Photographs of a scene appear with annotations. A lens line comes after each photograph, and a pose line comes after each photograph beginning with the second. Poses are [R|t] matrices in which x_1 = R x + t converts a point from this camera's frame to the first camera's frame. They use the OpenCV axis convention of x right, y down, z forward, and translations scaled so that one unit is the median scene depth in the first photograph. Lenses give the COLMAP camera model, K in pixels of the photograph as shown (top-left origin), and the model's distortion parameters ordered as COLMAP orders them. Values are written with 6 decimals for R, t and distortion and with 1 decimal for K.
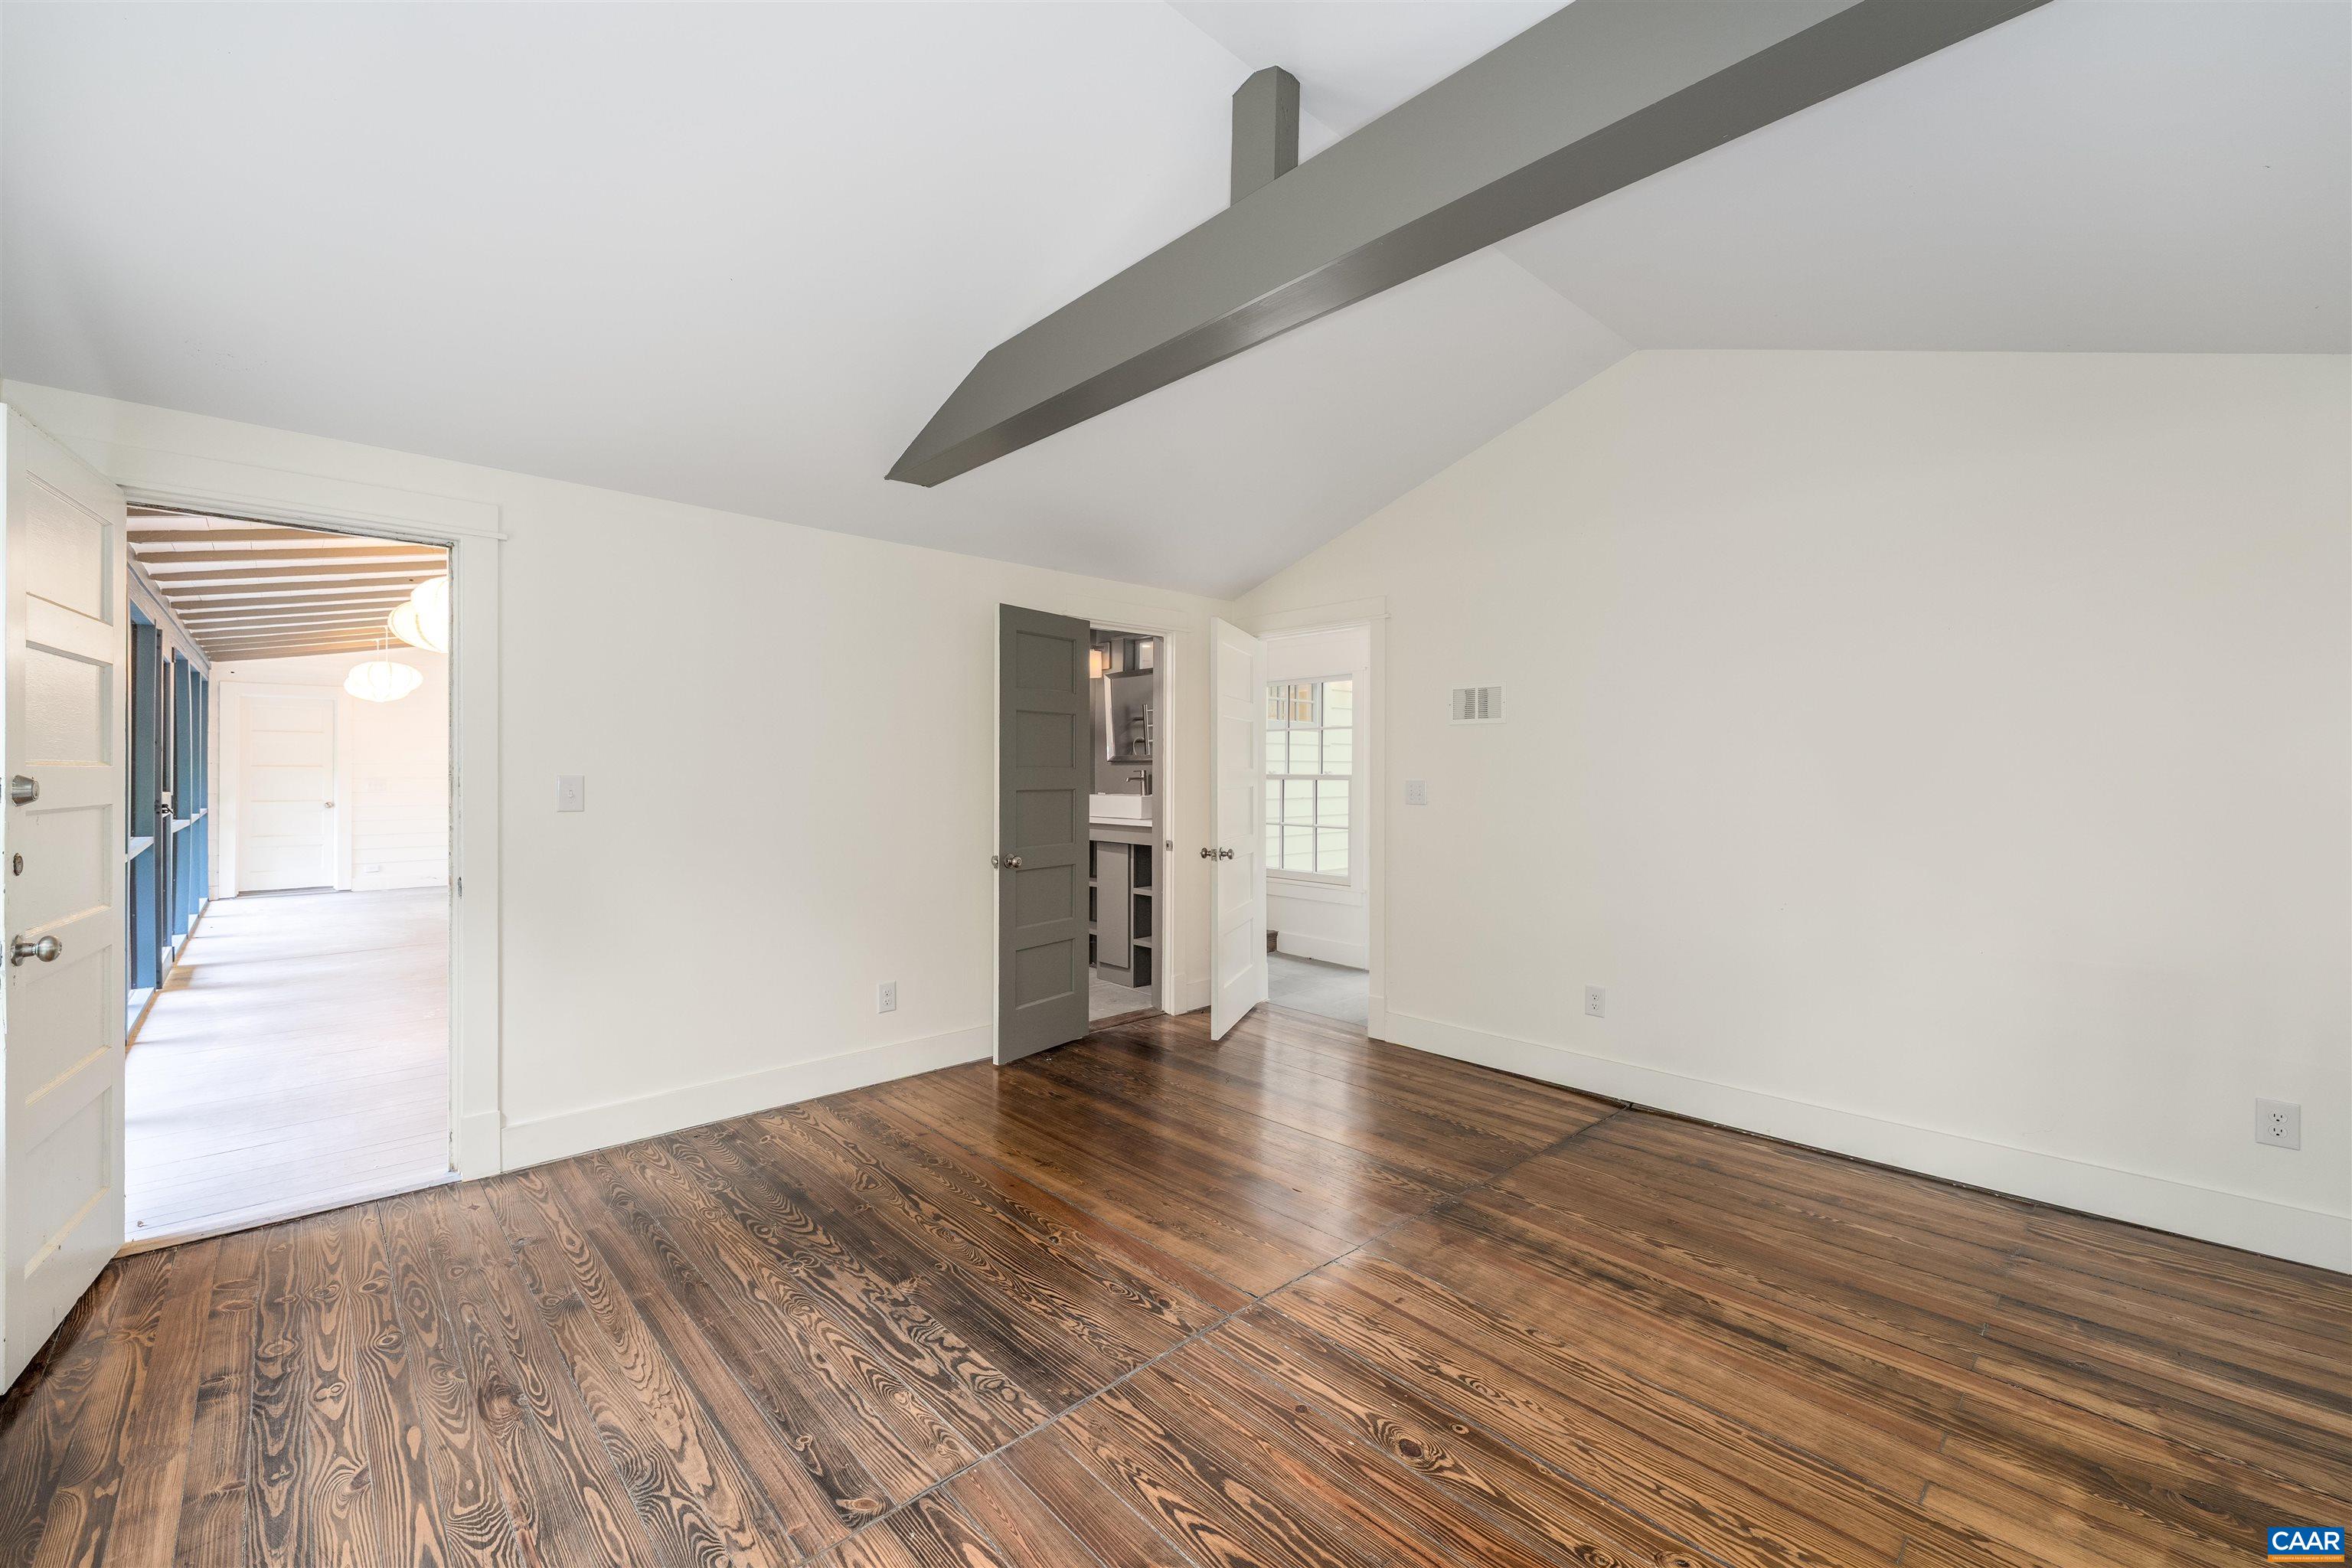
lens RADIAL K [[935.4, 0, 1172.7], [0, 935.4, 791.4], [0, 0, 1]] dist [-0.000296, -0.000292]
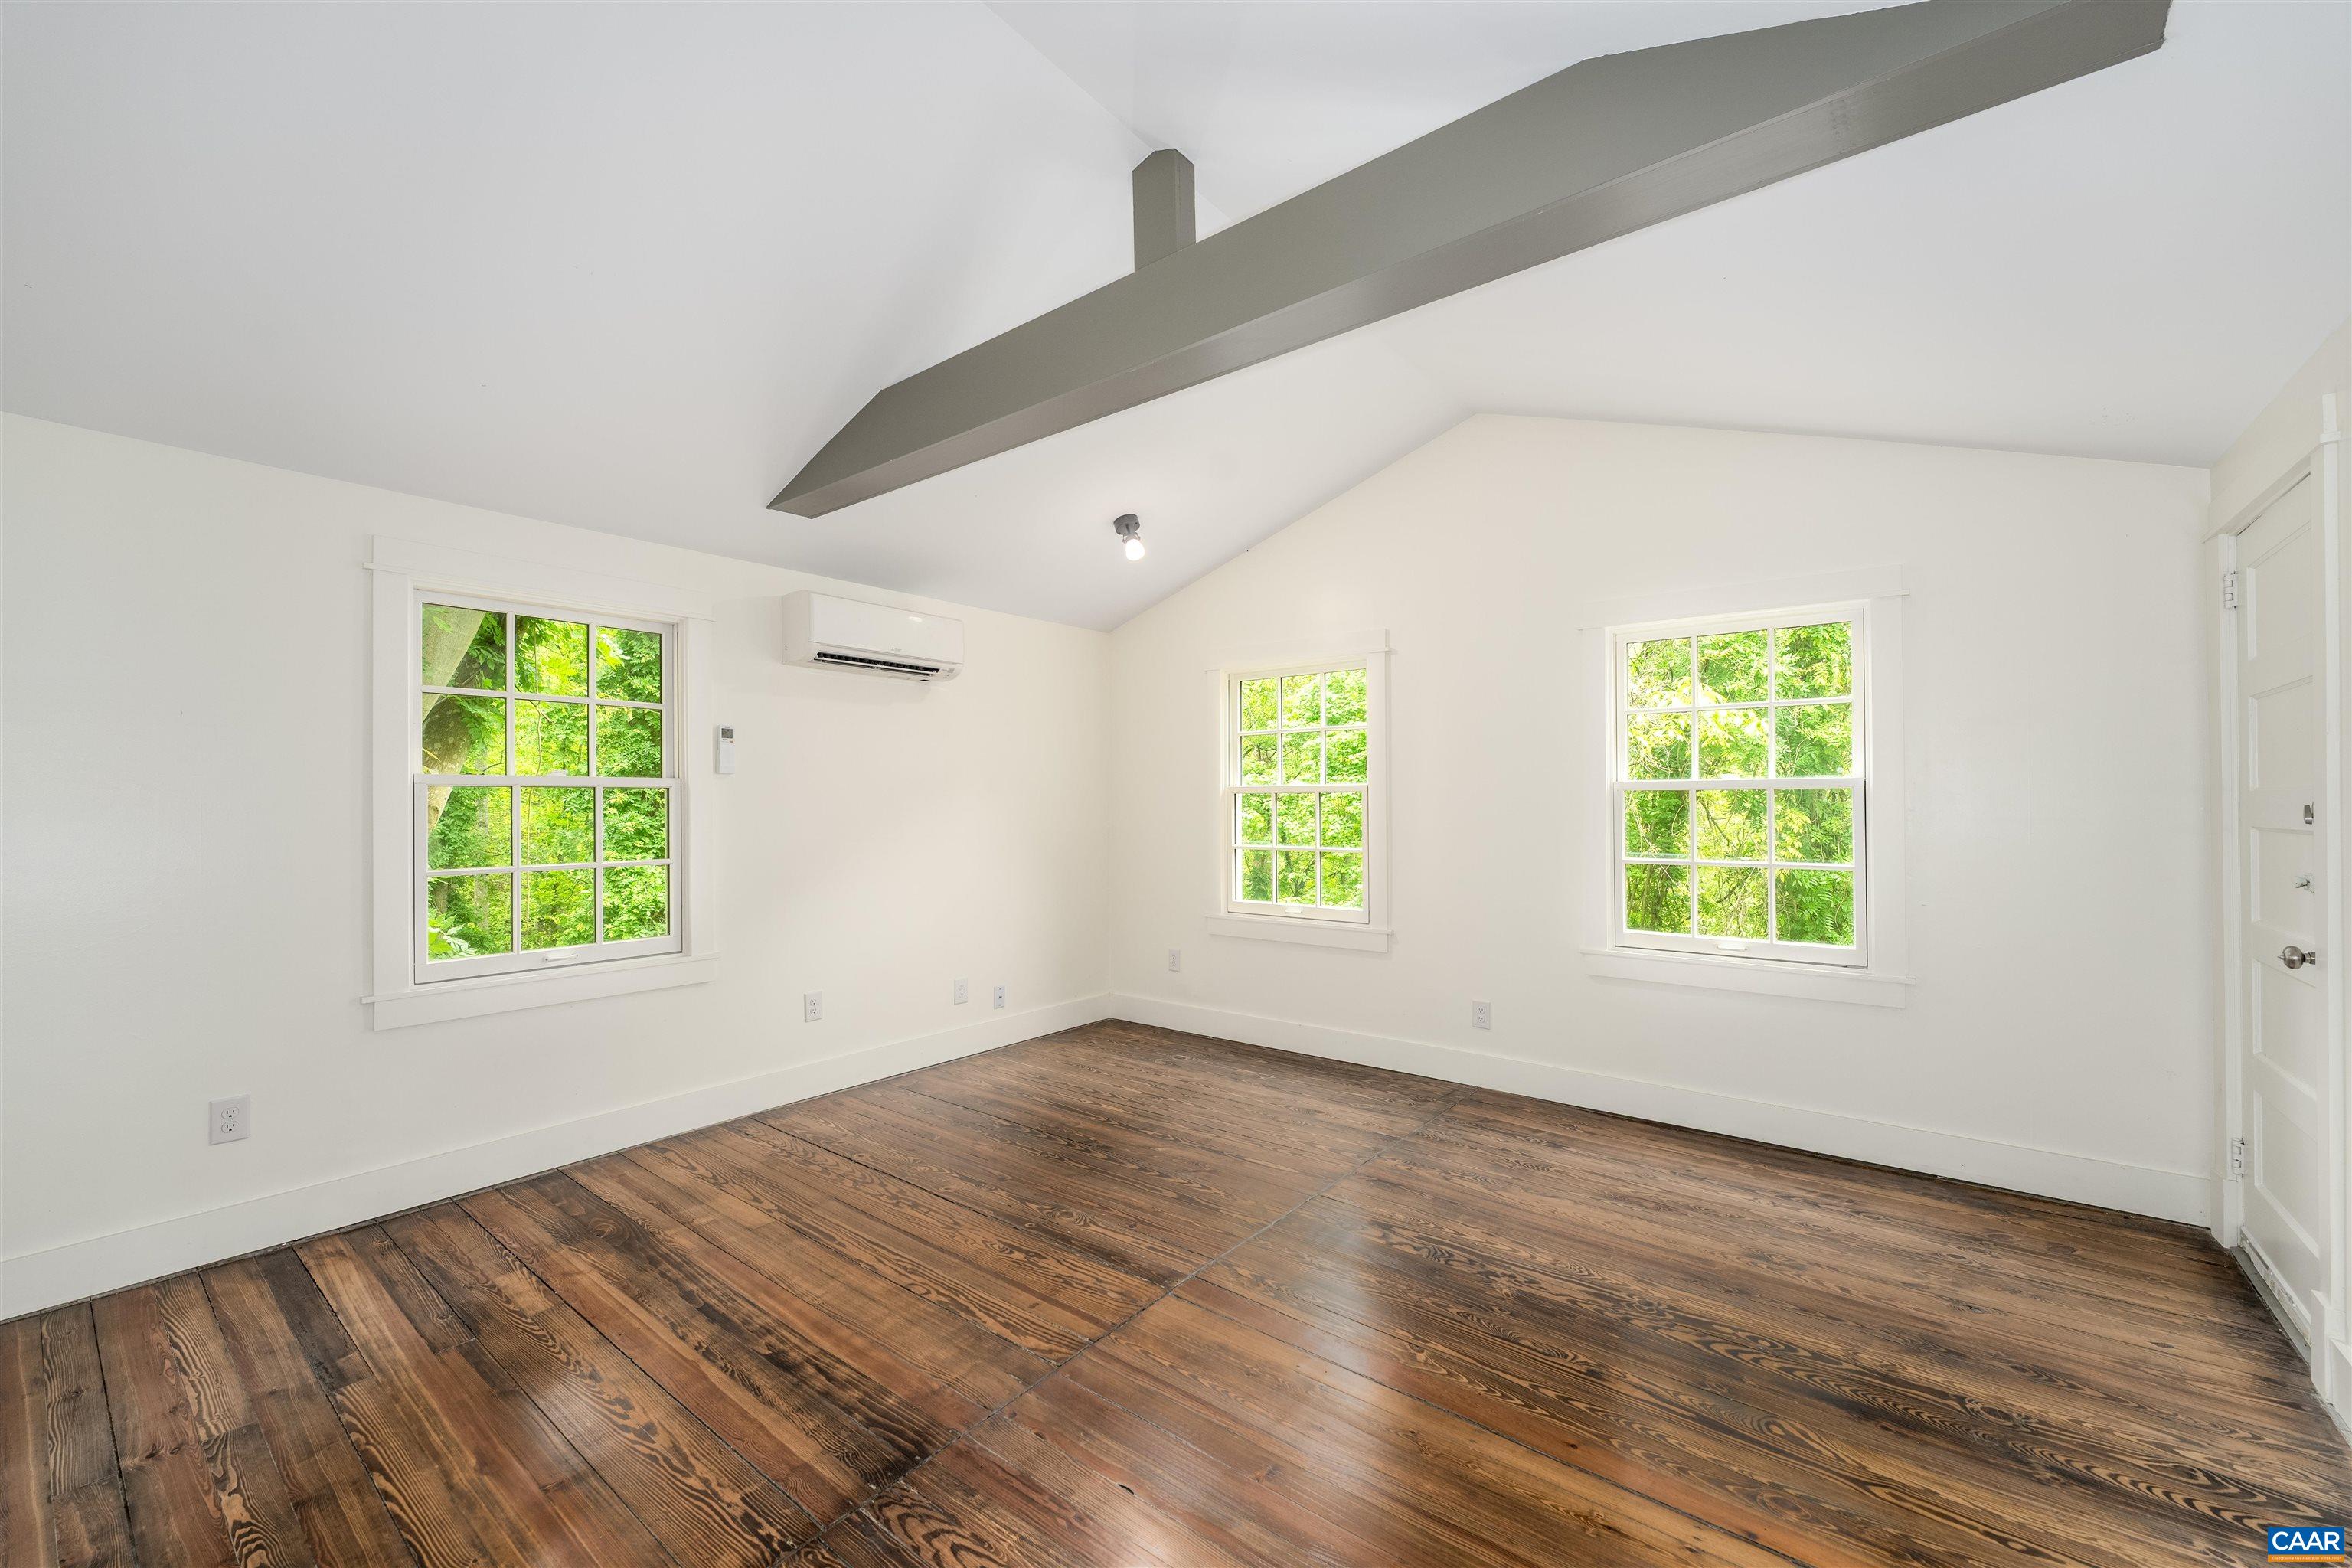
lens RADIAL K [[935.4, 0, 1172.7], [0, 935.4, 791.4], [0, 0, 1]] dist [-0.000296, -0.000292]
pose [[-0.988363, -0.002327, -0.152095, 0.260244], [-0.003674, 0.999956, 0.008576, -0.035150], [0.152069, 0.009035, -0.988329, 2.123858]]
